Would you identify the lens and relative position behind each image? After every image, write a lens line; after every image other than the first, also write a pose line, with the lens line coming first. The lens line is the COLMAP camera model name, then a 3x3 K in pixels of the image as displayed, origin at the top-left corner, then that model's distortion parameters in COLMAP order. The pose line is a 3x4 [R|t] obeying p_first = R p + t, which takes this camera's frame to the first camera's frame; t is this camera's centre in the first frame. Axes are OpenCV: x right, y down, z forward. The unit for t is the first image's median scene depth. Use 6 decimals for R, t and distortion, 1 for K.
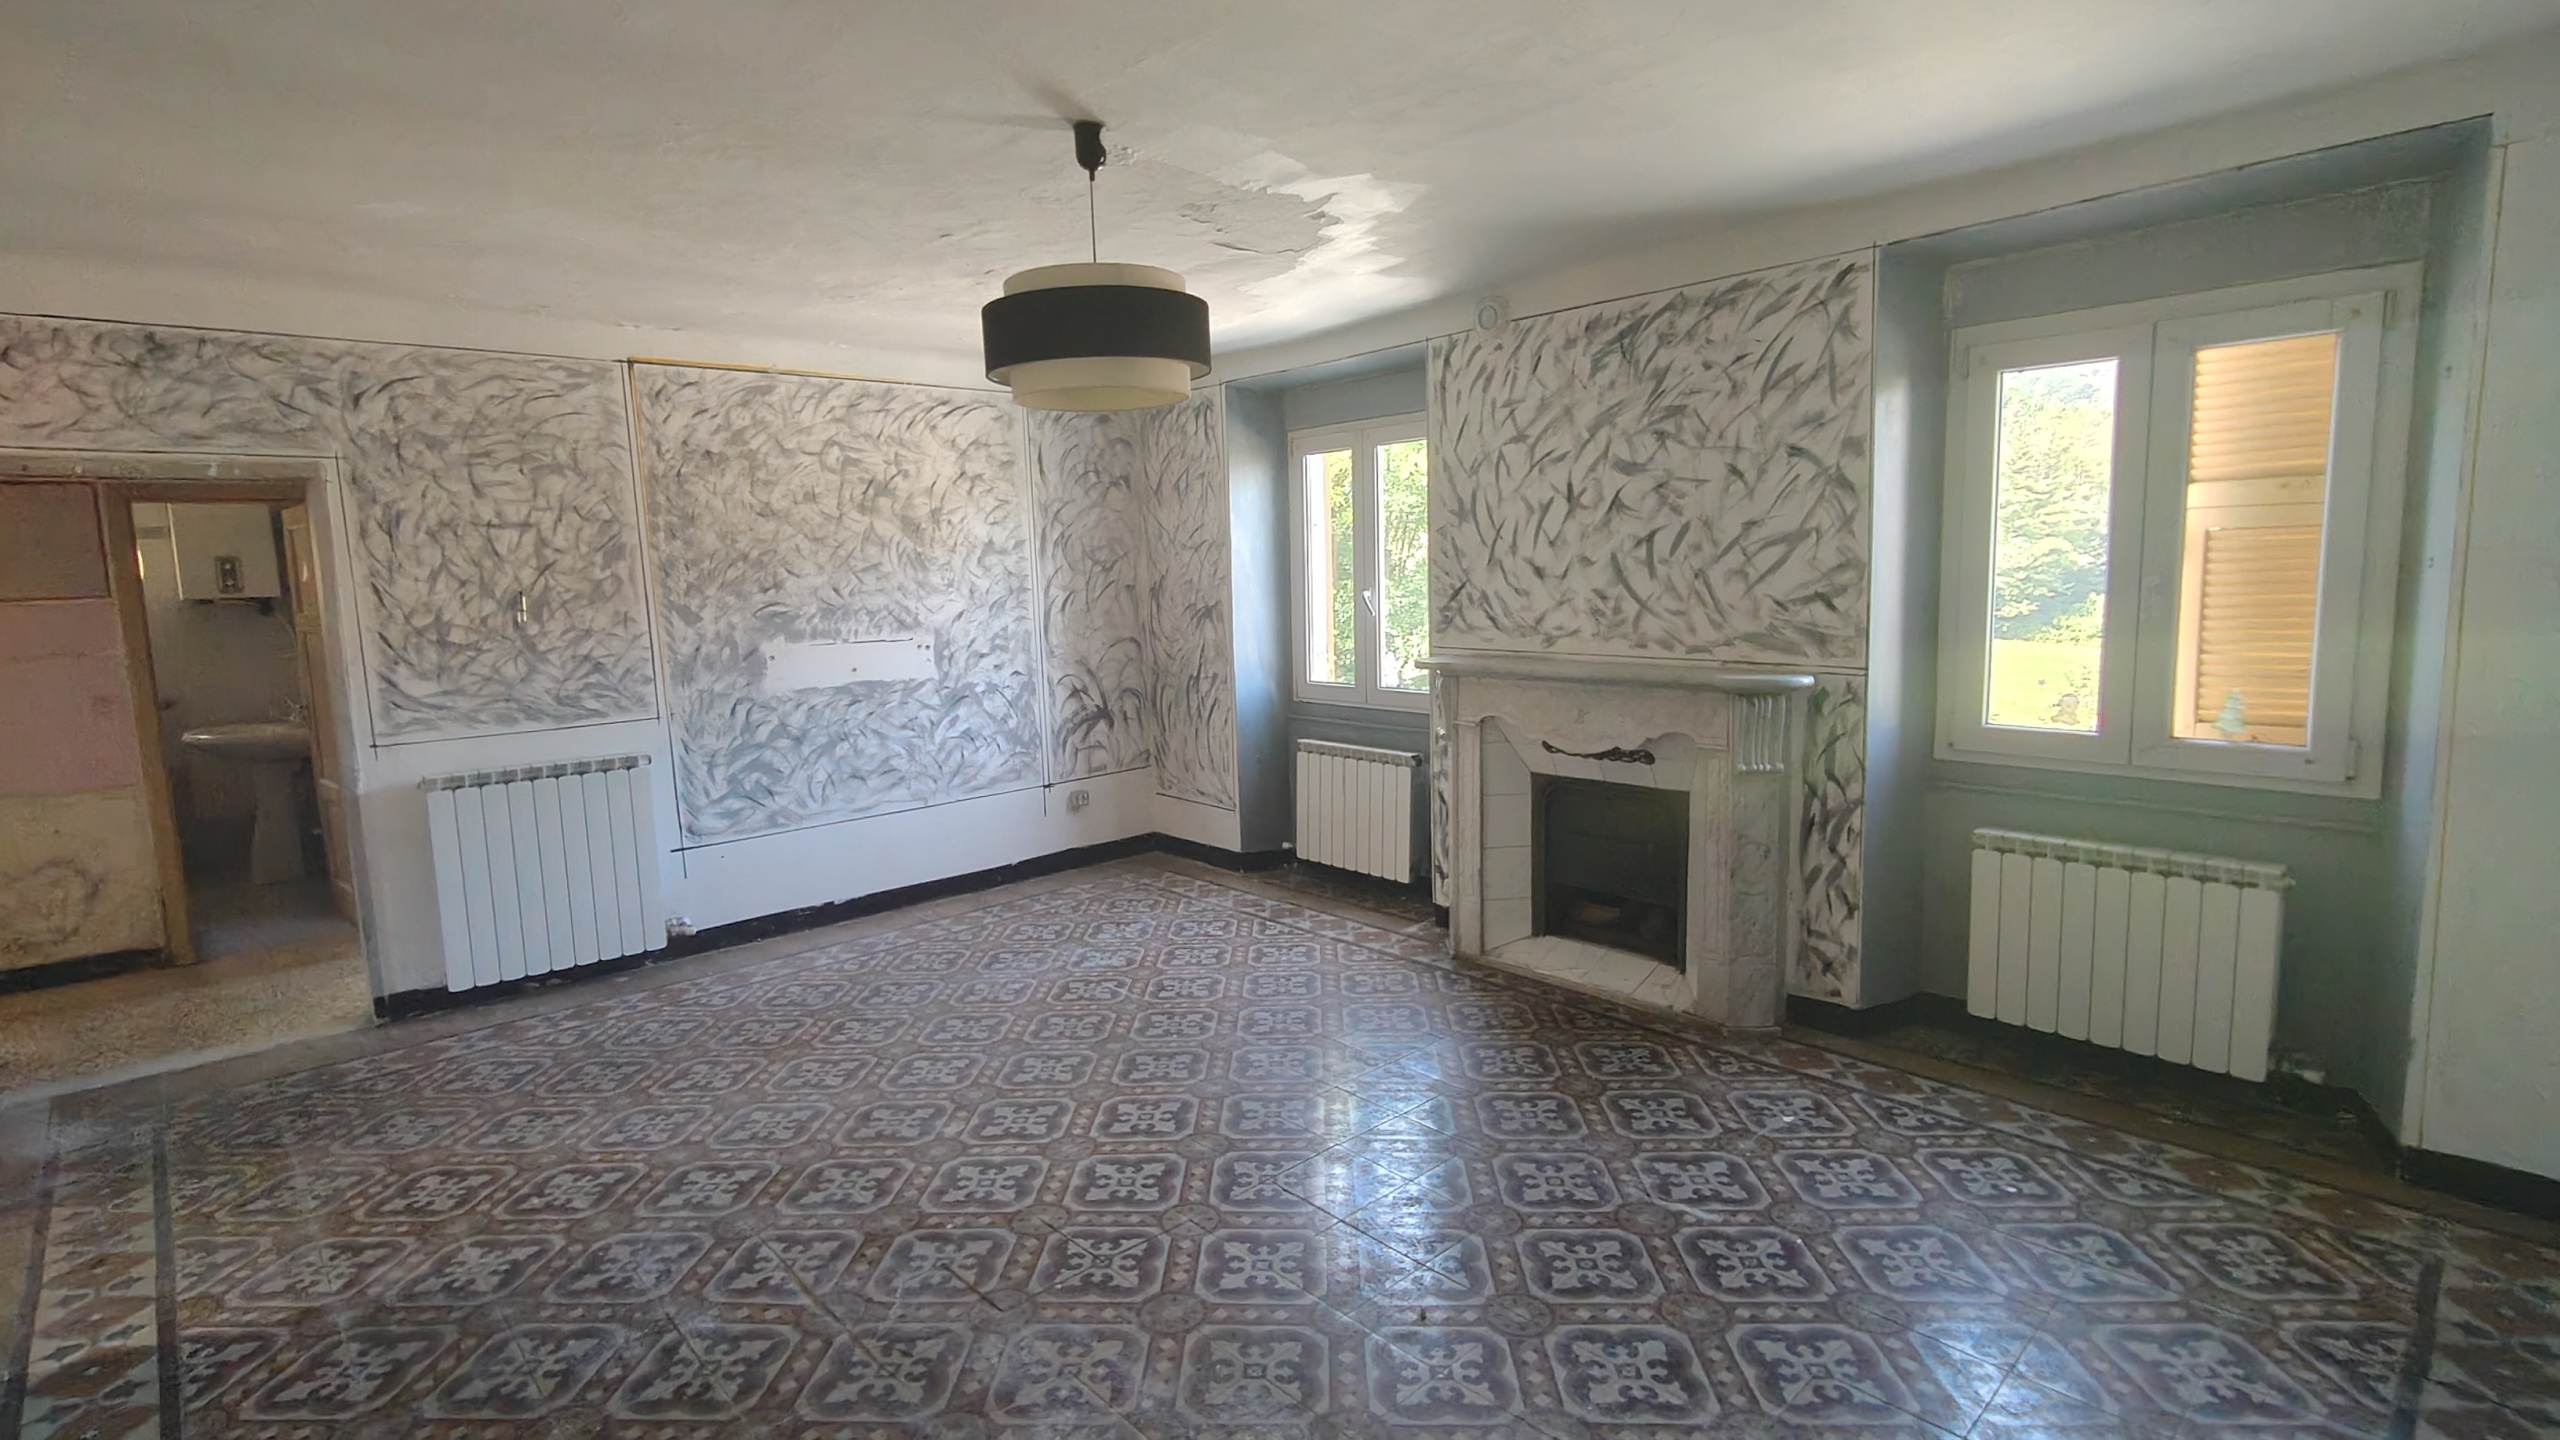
lens RADIAL K [[1198.5, 0, 1267.2], [0, 1198.5, 712.1], [0, 0, 1]] dist [-0.005688, -0.000131]
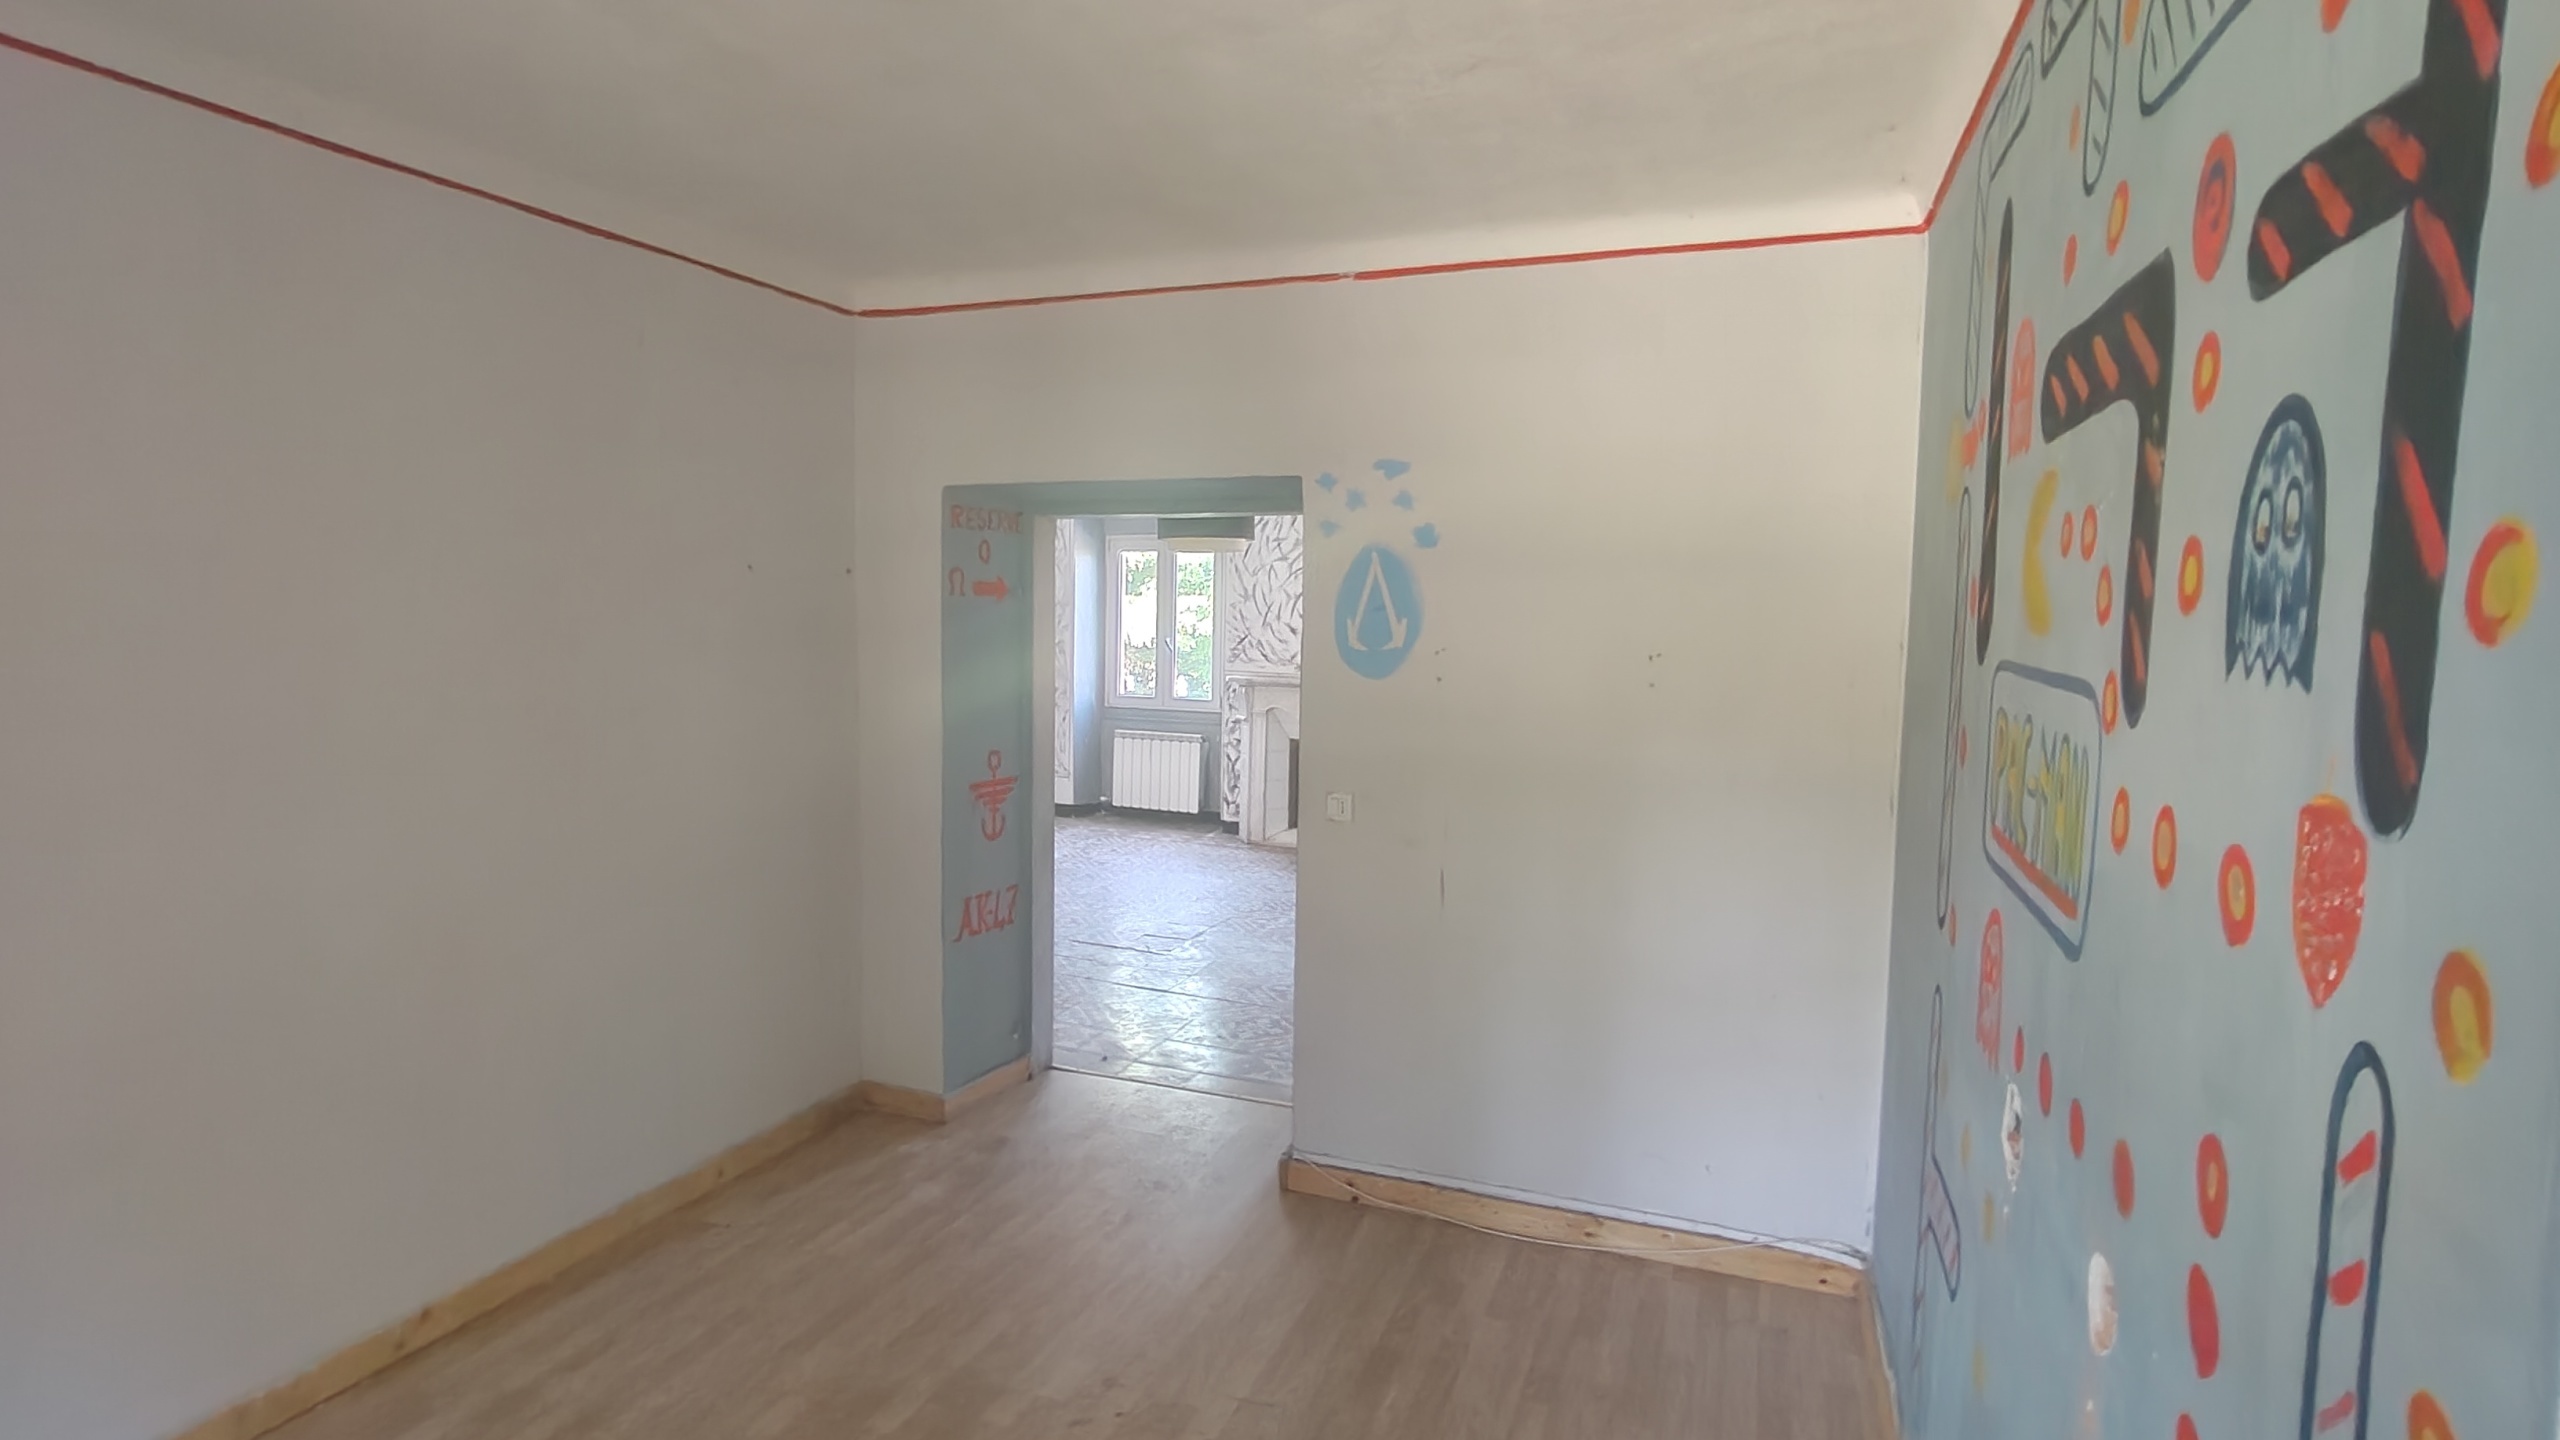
lens RADIAL K [[1198.5, 0, 1268.0], [0, 1198.5, 713.0], [0, 0, 1]] dist [-0.005688, -0.000131]
pose [[0.913429, 0.011070, 0.406848, -0.555762], [0.006595, 0.999096, -0.041992, 0.087275], [-0.406945, 0.041040, 0.912530, -0.666153]]
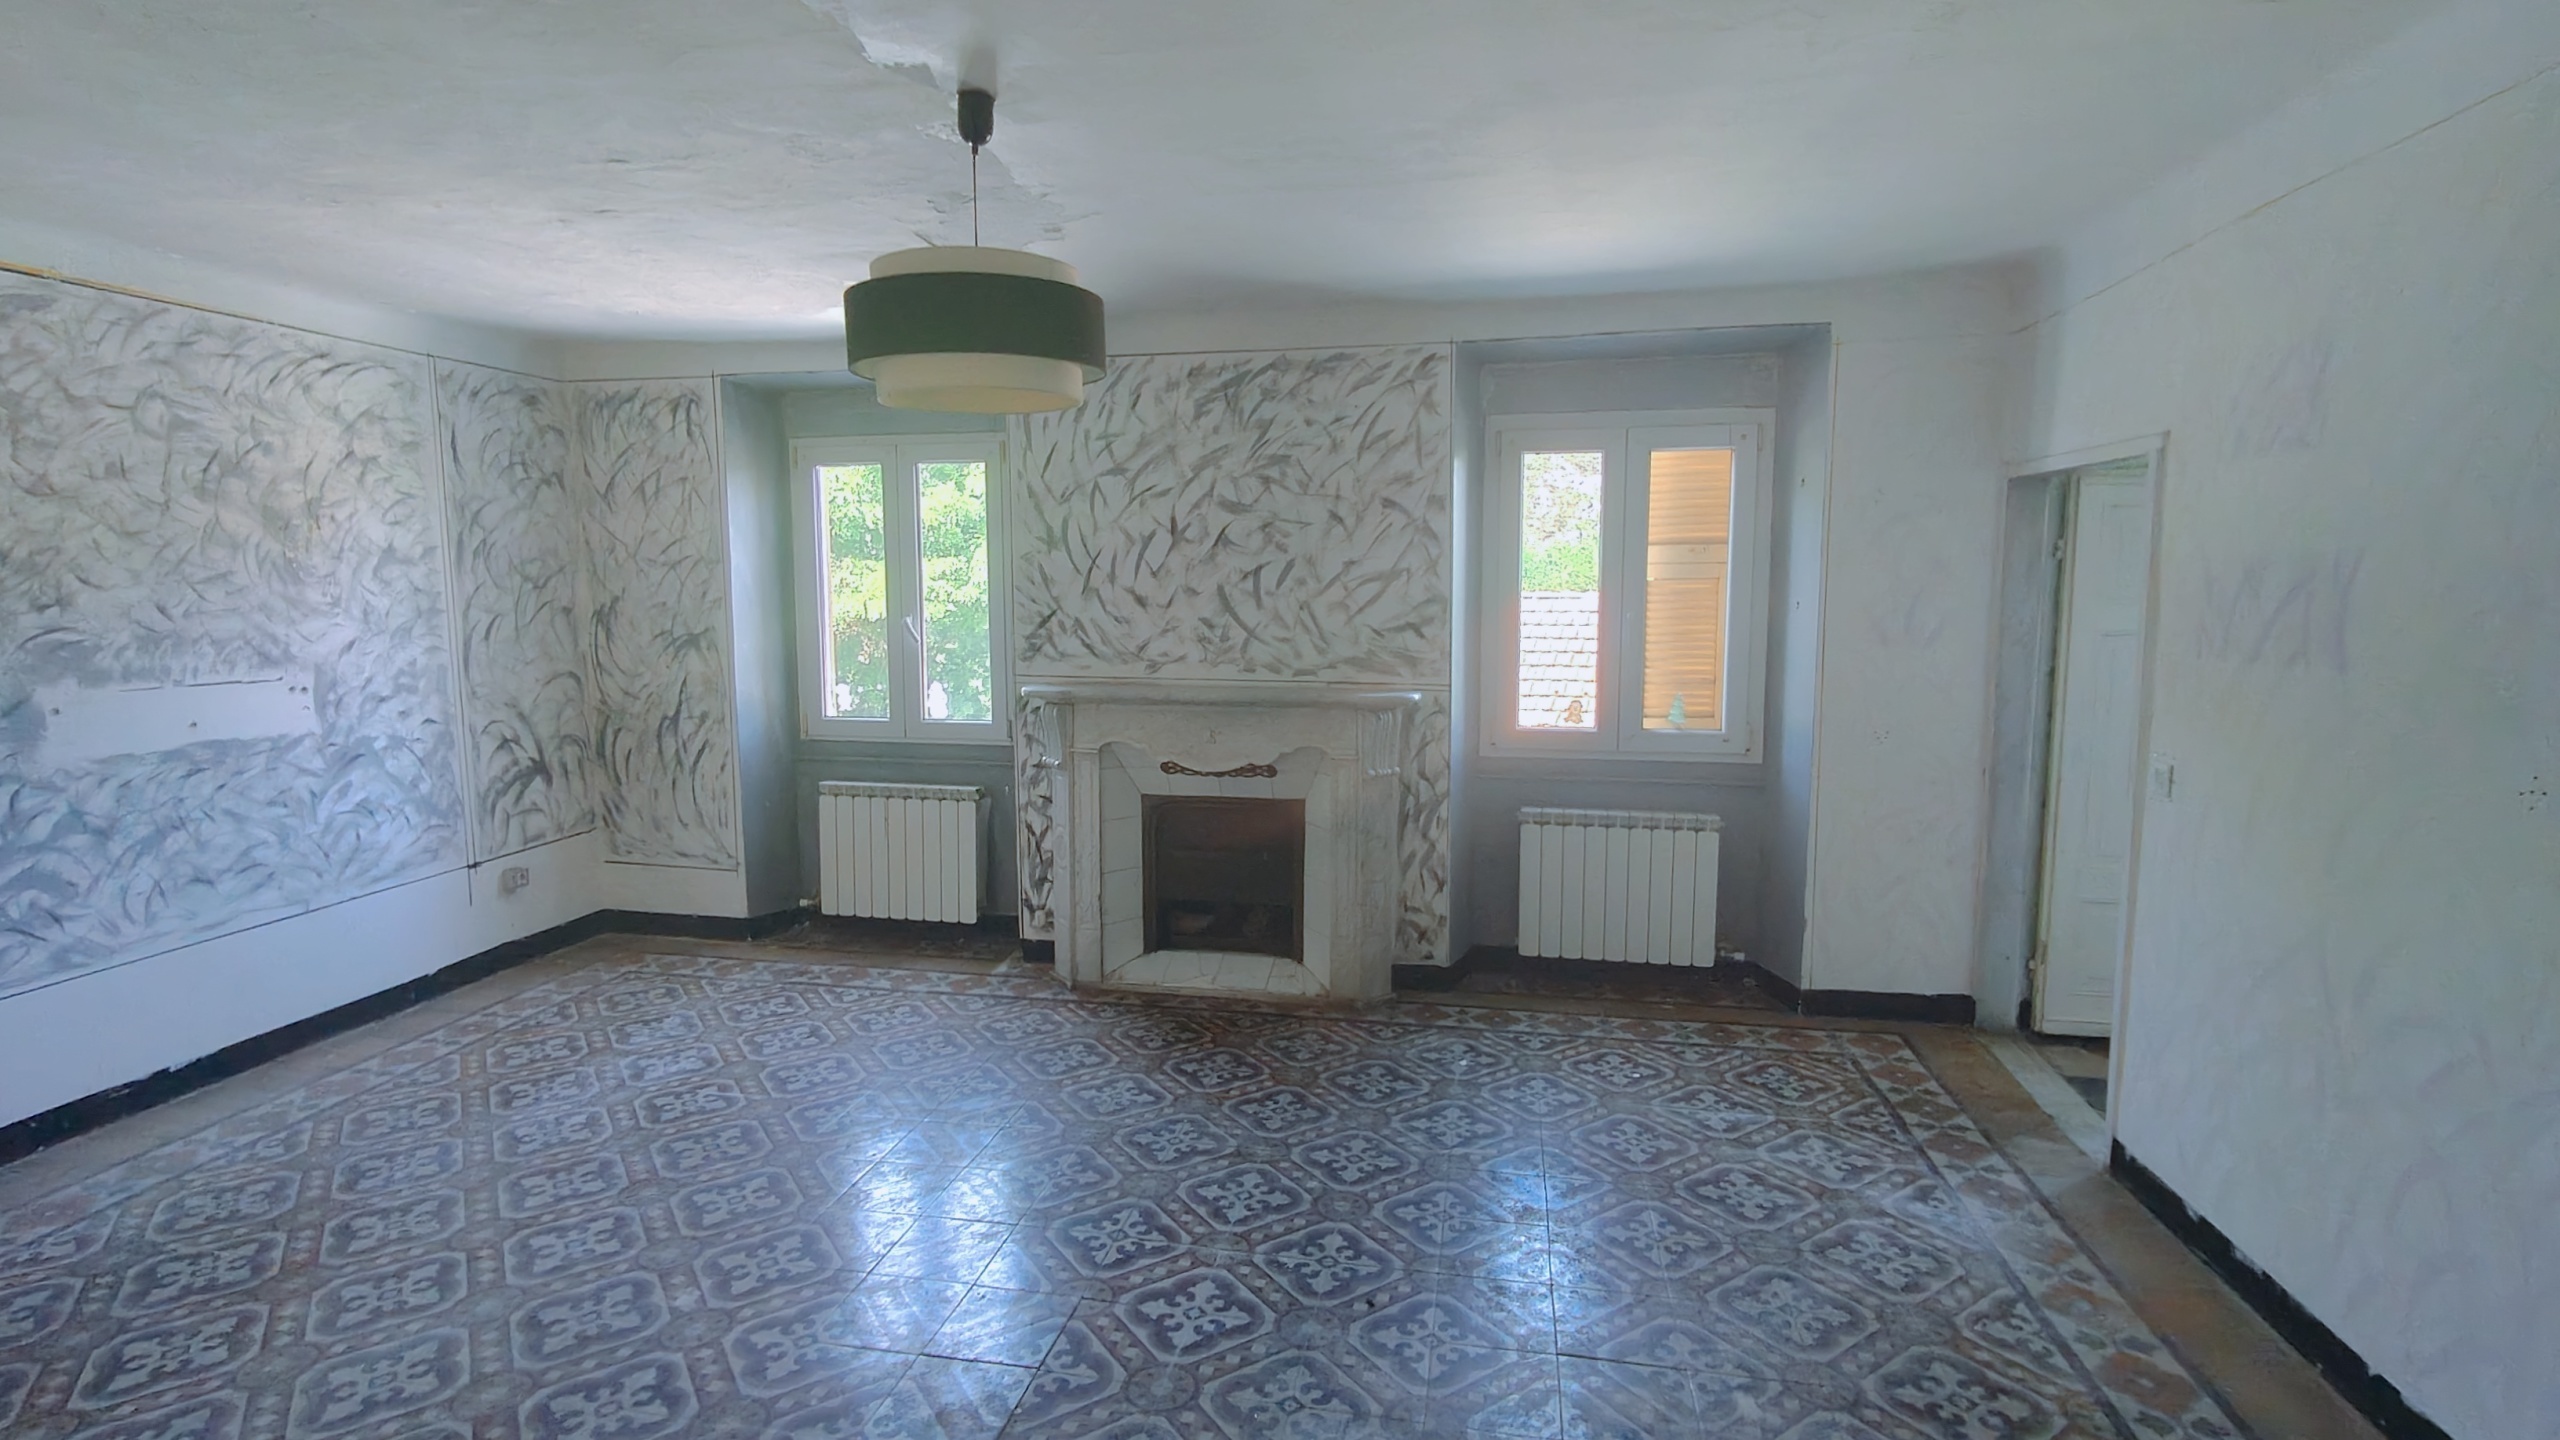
lens RADIAL K [[1198.5, 0, 1287.5], [0, 1198.5, 709.7], [0, 0, 1]] dist [-0.005688, -0.000131]
pose [[0.807614, -0.035755, 0.588626, -0.279980], [0.051074, 0.998651, -0.009413, -0.006479], [-0.587495, 0.037665, 0.808351, 0.088248]]
